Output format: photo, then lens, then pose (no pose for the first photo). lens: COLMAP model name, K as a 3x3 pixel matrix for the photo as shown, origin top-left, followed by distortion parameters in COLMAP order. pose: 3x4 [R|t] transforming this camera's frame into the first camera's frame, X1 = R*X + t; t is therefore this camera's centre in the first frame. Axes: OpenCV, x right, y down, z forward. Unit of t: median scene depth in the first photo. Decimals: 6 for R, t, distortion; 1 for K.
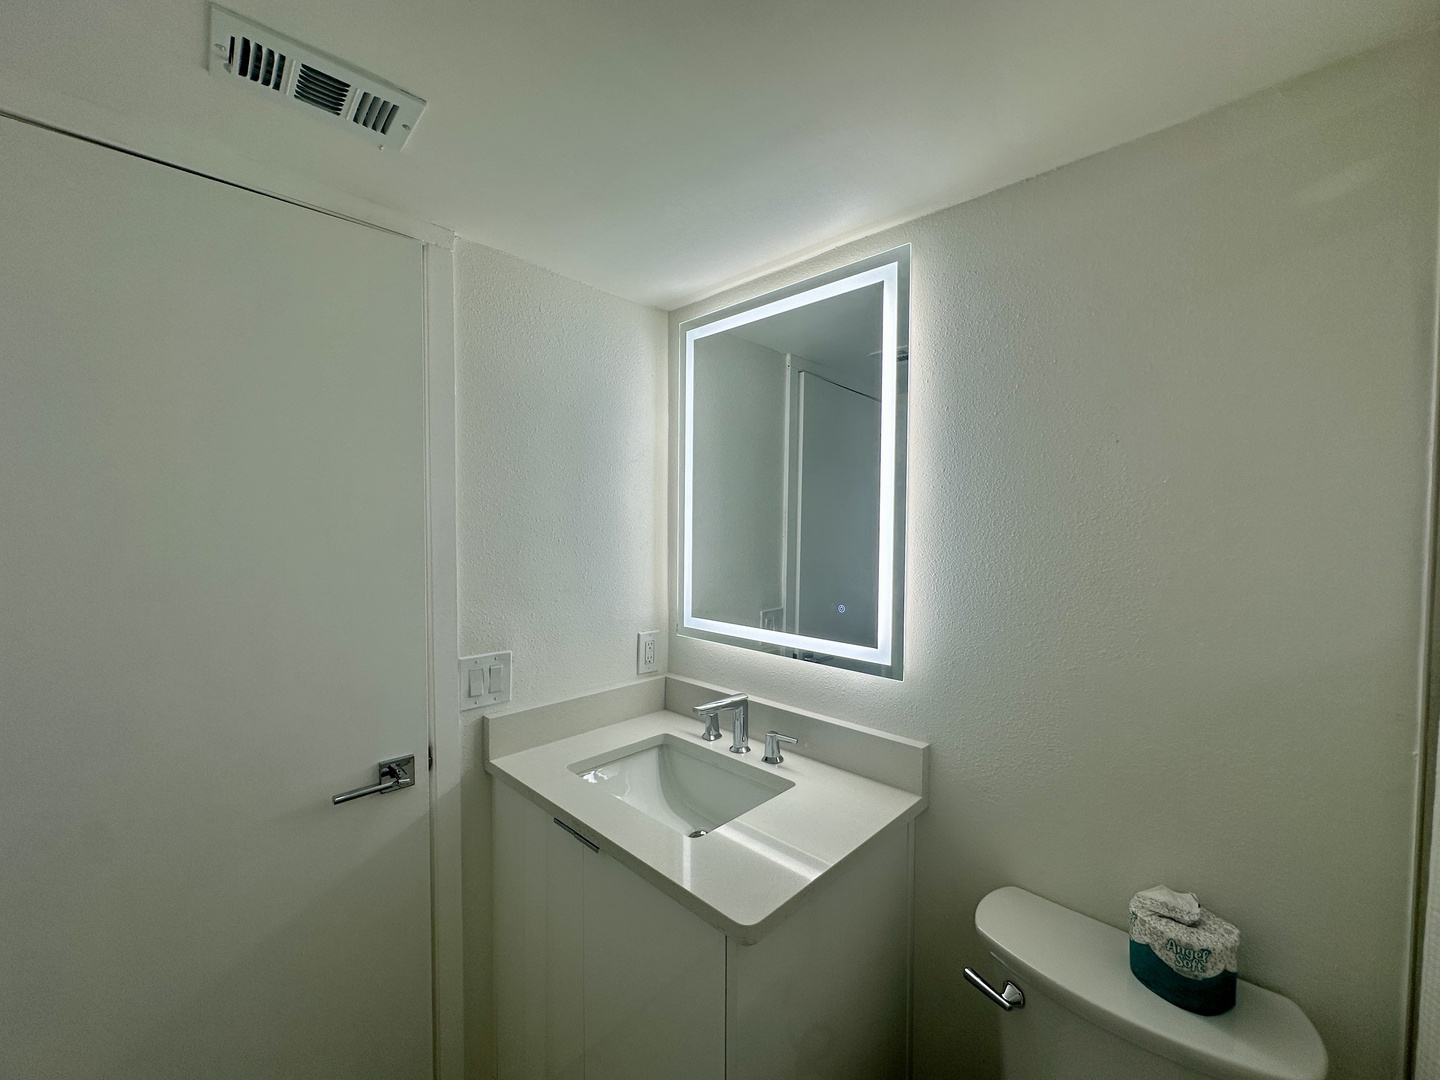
lens RADIAL K [[569.9, 0, 716.8], [0, 569.9, 538.2], [0, 0, 1]] dist [0.002723, 0.000131]
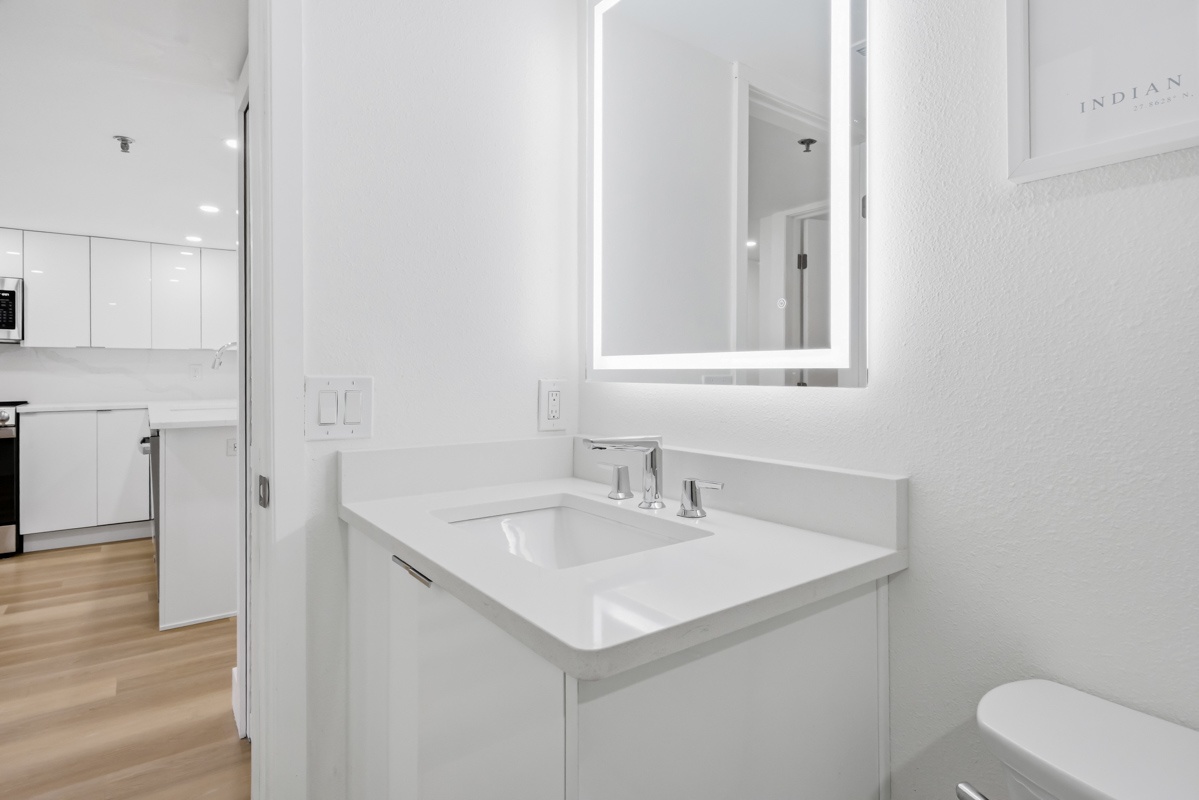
lens RADIAL K [[614.6, 0, 601.4], [0, 614.6, 371.9], [0, 0, 1]] dist [-0.000412, 0.001077]
pose [[0.988540, -0.005315, -0.150864, 0.103543], [0.001371, 0.999655, -0.026233, 0.222475], [0.150951, 0.025726, 0.988206, 0.176890]]
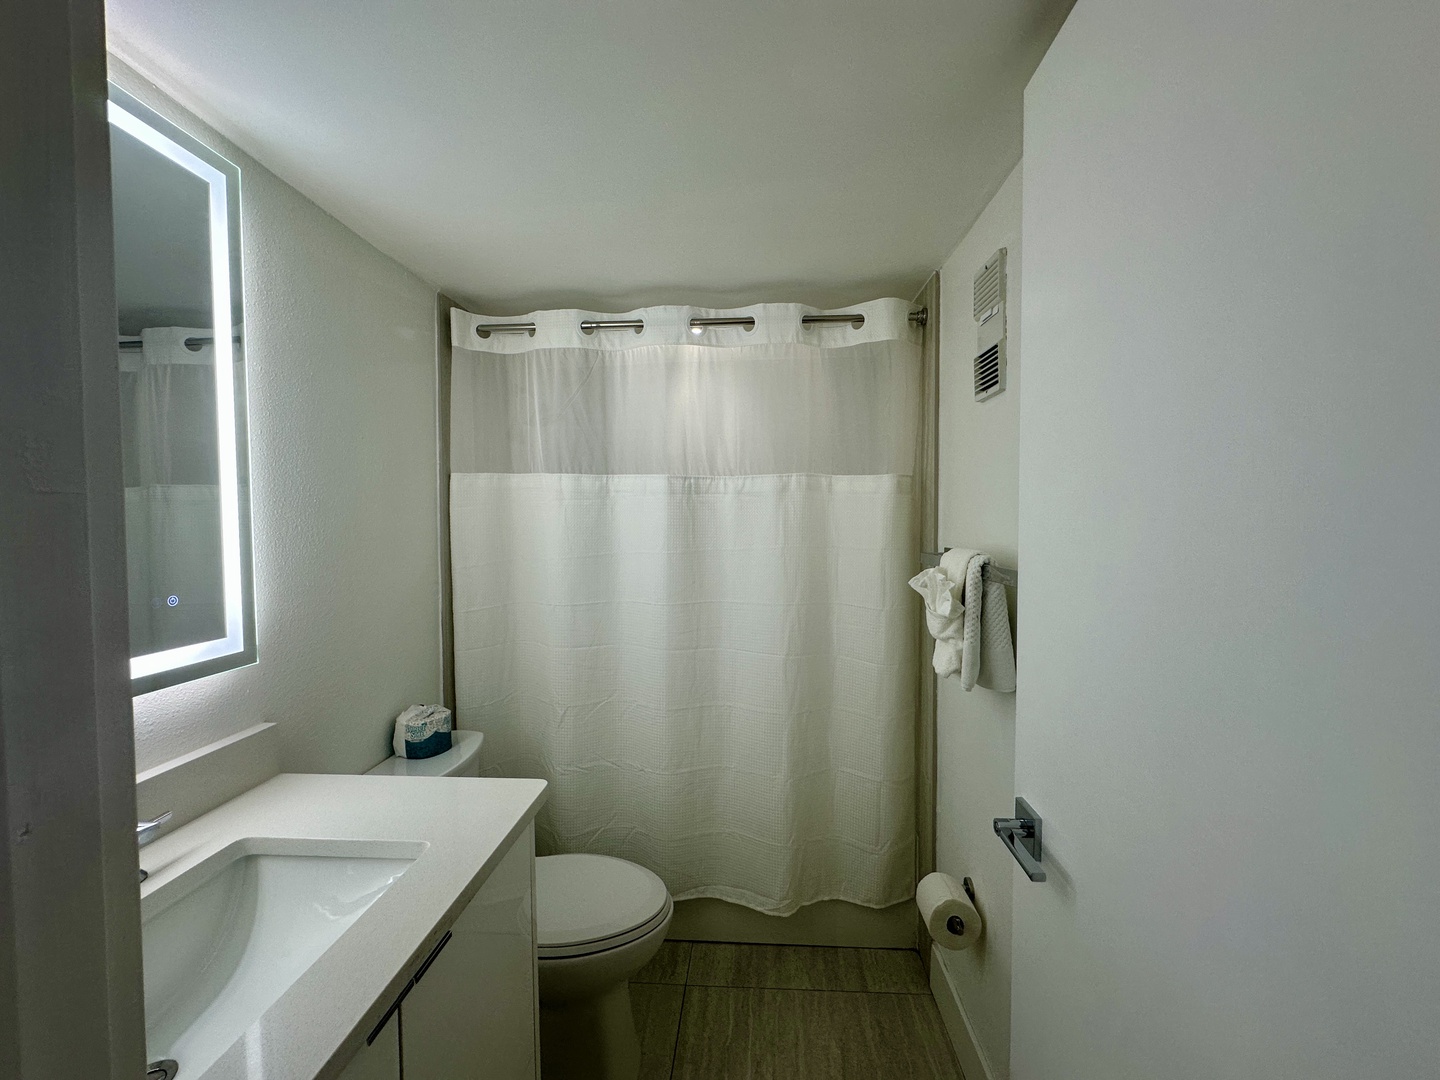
lens RADIAL K [[569.9, 0, 721.9], [0, 569.9, 537.9], [0, 0, 1]] dist [0.002723, 0.000131]
pose [[-0.657630, -0.026049, 0.752890, -0.711571], [0.024786, 0.998113, 0.056183, 0.021204], [-0.752933, 0.055609, -0.655744, 0.886757]]
